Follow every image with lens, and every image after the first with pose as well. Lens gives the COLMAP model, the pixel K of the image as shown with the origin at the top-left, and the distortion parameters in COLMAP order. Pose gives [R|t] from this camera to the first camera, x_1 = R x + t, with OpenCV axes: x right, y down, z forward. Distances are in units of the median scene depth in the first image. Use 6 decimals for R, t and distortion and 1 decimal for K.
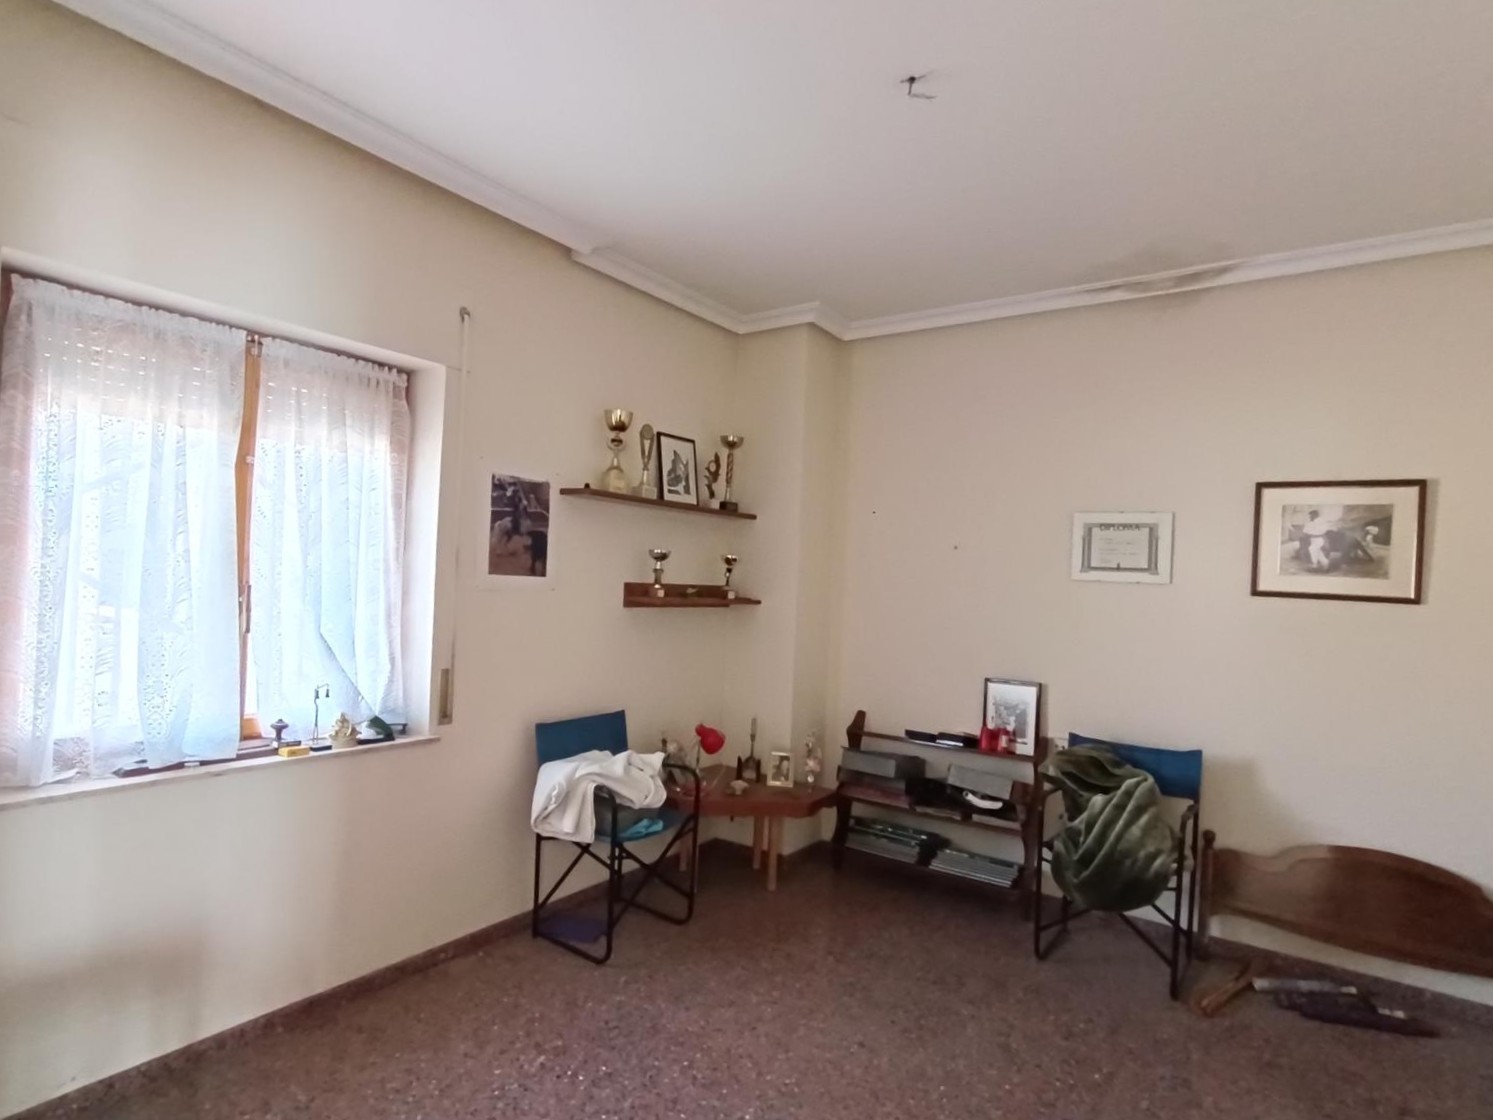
lens RADIAL K [[796.1, 0, 745.6], [0, 796.1, 573.1], [0, 0, 1]] dist [-0.001117, 0.000974]
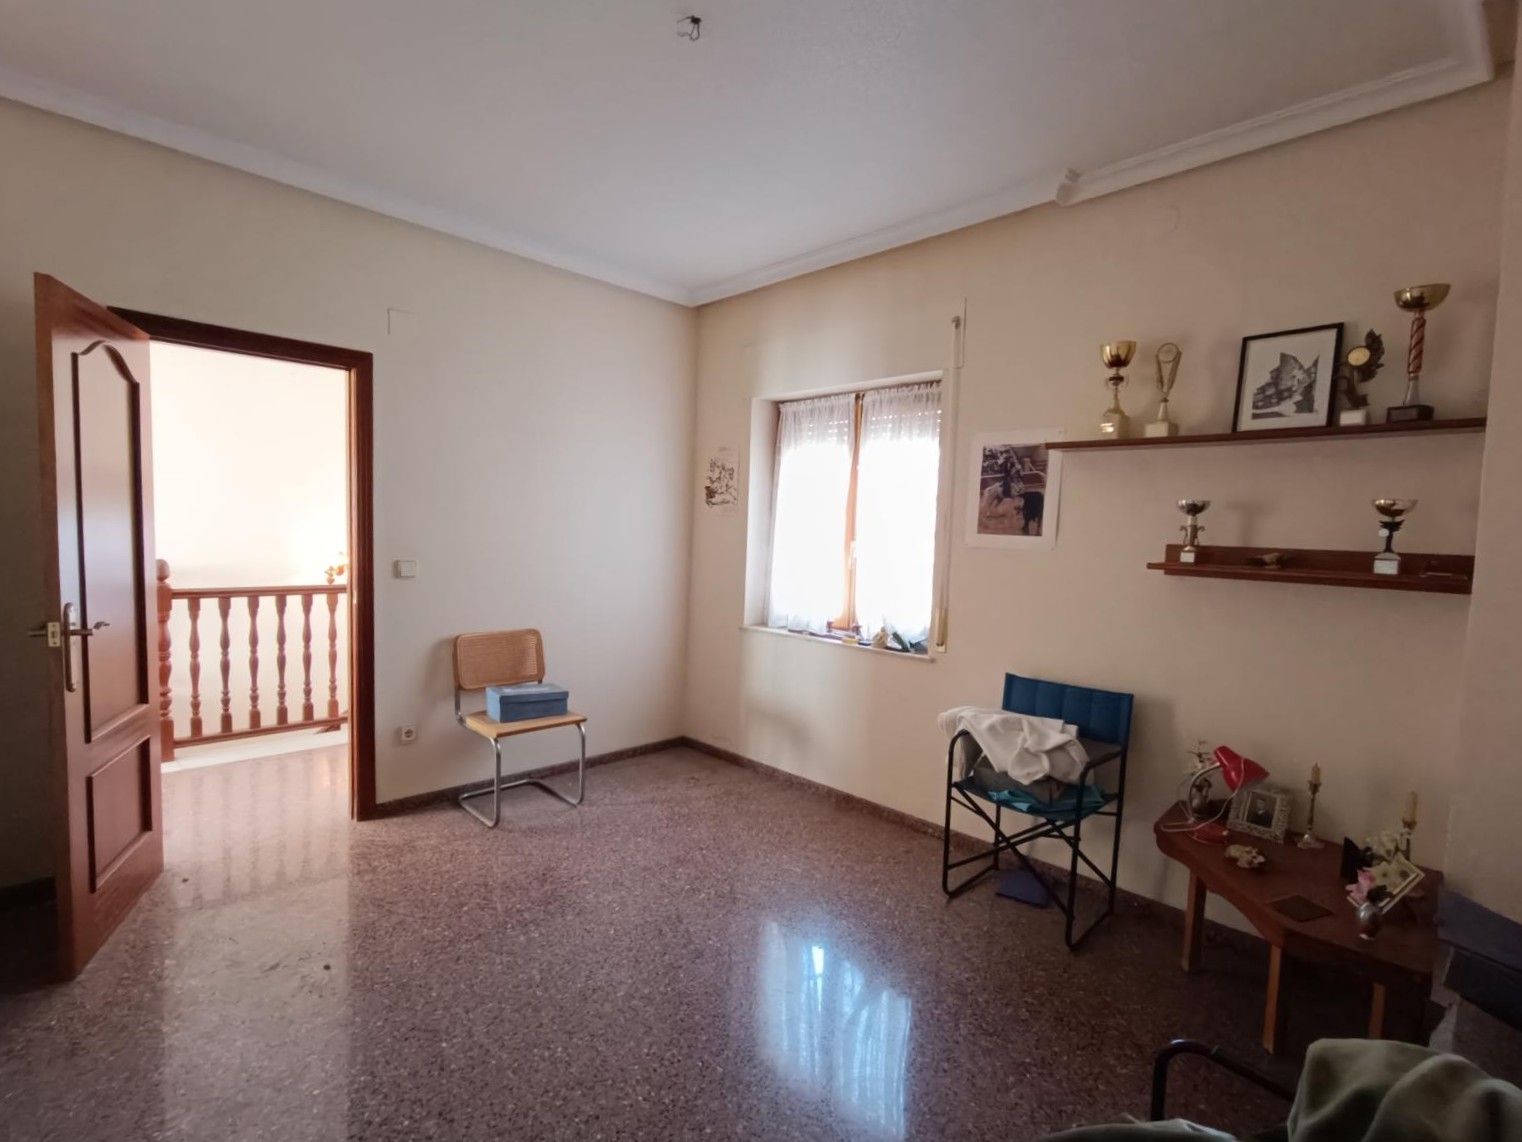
lens RADIAL K [[728.8, 0, 761.0], [0, 728.8, 571.0], [0, 0, 1]] dist [0.000922, 0.000330]
pose [[-0.150561, 0.015296, -0.988482, 0.740465], [-0.028832, 0.999387, 0.019856, 0.041520], [0.988180, 0.031490, -0.150028, 0.804717]]
